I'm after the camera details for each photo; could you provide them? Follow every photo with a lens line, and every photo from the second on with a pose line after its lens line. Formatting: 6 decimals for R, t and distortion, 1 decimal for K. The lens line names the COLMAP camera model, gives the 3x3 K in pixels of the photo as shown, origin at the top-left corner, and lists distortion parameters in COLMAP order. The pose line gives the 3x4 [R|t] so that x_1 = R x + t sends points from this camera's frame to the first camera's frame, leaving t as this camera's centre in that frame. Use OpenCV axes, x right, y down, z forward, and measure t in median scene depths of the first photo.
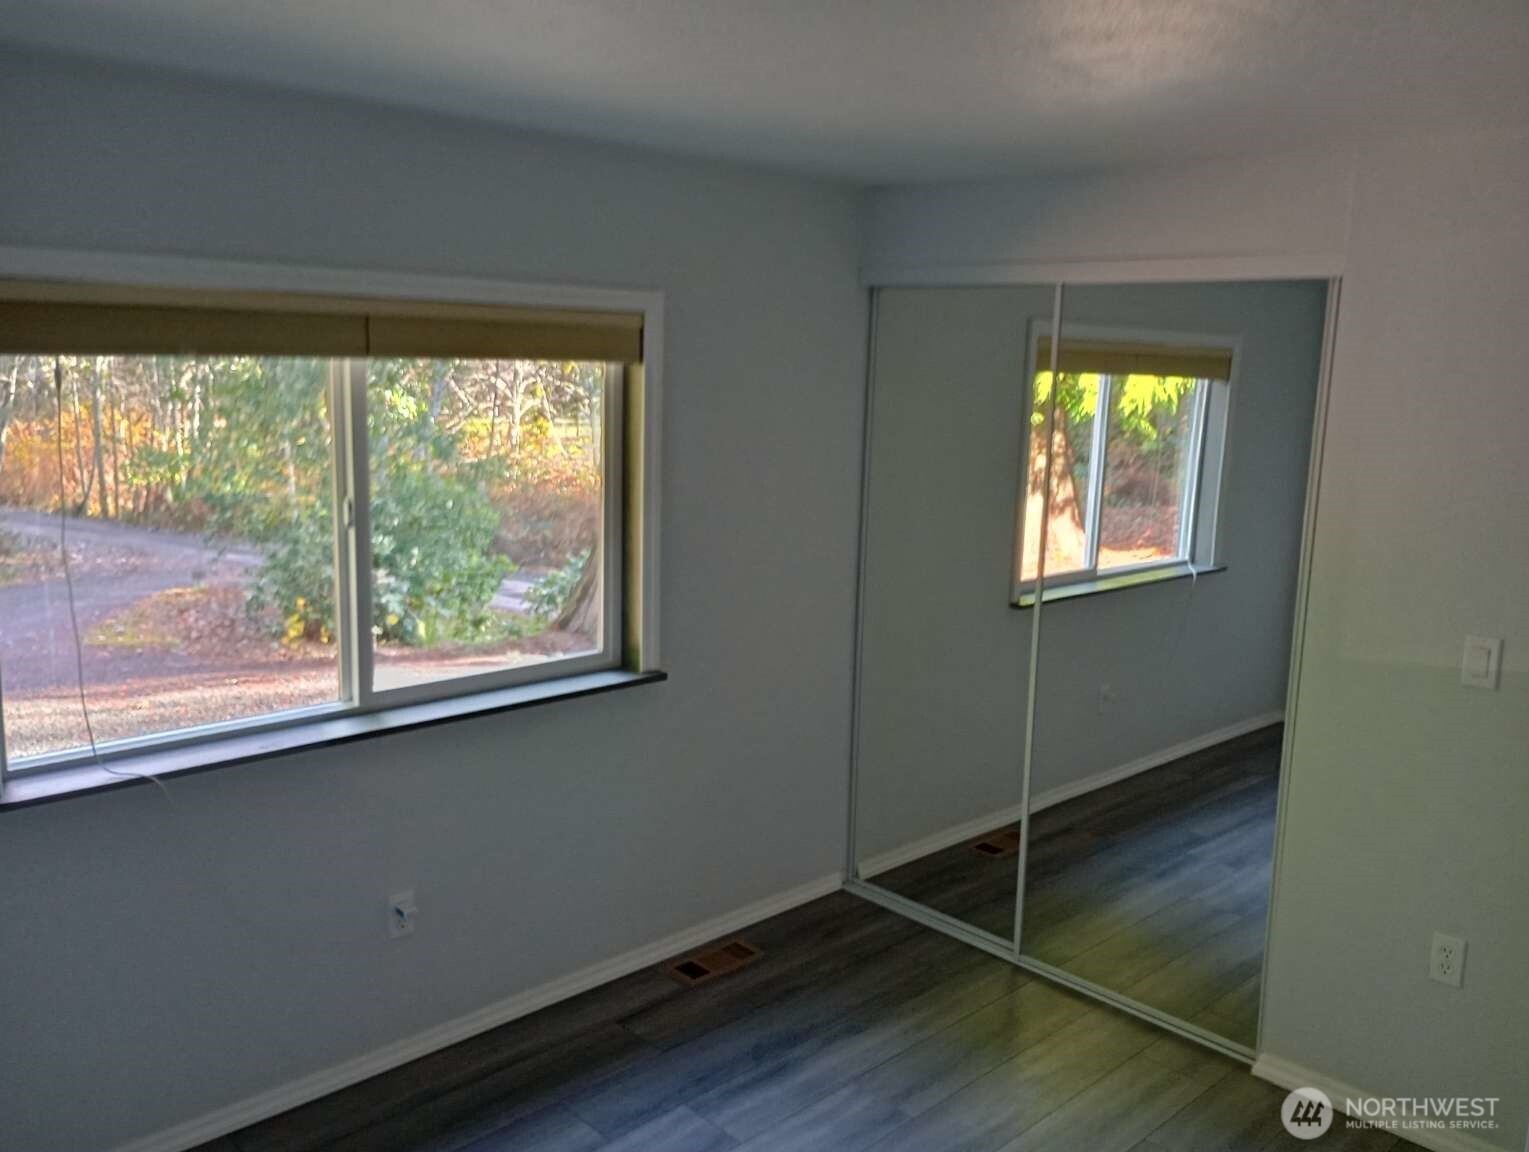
lens RADIAL K [[1235.4, 0, 764.5], [0, 1235.4, 576.0], [0, 0, 1]] dist [-0.001046, -0.000611]
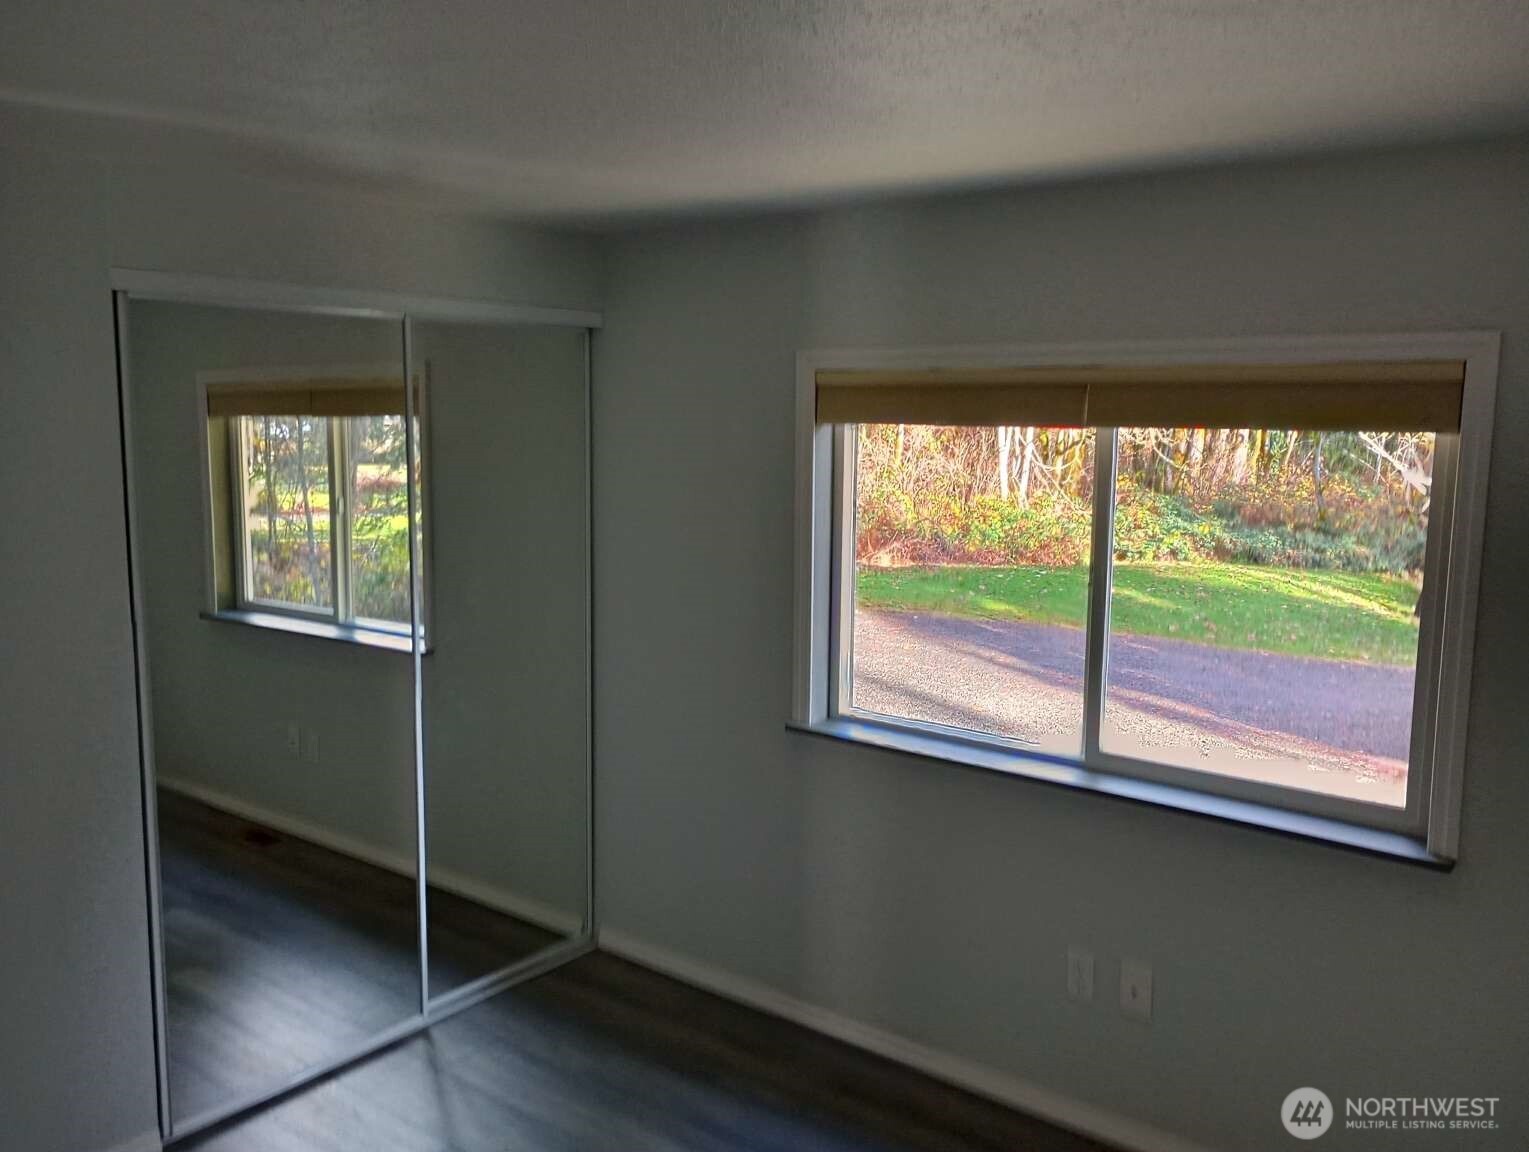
lens RADIAL K [[1164.2, 0, 764.5], [0, 1164.2, 576.0], [0, 0, 1]] dist [0.012567, 0.005089]
pose [[0.123509, 0.108194, -0.986428, 0.591961], [-0.171140, 0.981467, 0.086222, -0.085071], [0.977475, 0.158168, 0.139736, 0.579069]]
